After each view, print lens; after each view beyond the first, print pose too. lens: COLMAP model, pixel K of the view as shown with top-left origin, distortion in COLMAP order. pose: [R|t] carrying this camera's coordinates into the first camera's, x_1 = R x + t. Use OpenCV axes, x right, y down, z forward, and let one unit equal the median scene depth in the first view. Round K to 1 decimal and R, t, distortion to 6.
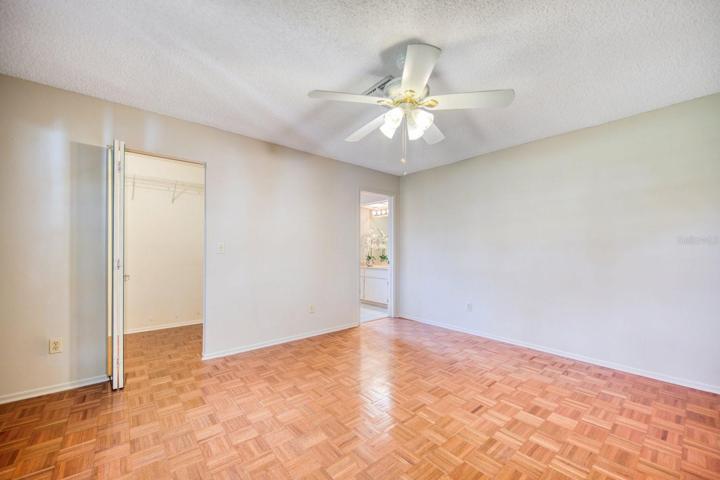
lens RADIAL K [[281.1, 0, 358.9], [0, 281.1, 246.2], [0, 0, 1]] dist [0.004033, -0.000078]
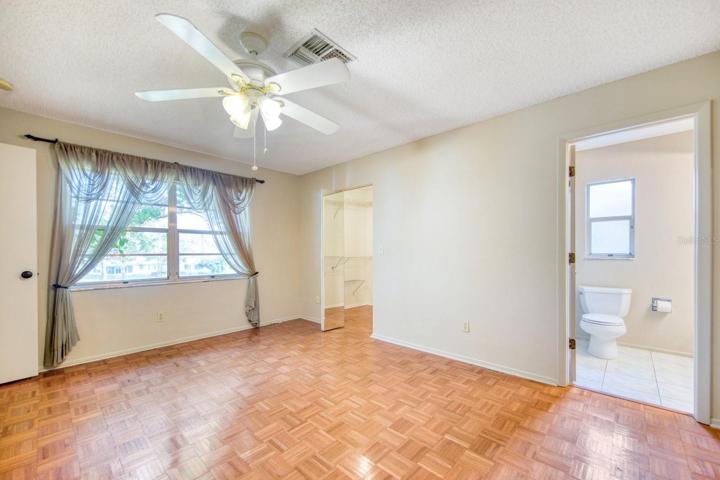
lens RADIAL K [[281.1, 0, 363.4], [0, 281.1, 253.3], [0, 0, 1]] dist [0.004033, -0.000078]
pose [[0.137654, -0.002237, -0.990478, 0.751318], [0.018460, 0.999830, 0.000308, 0.019574], [0.990308, -0.018327, 0.137671, 0.826748]]
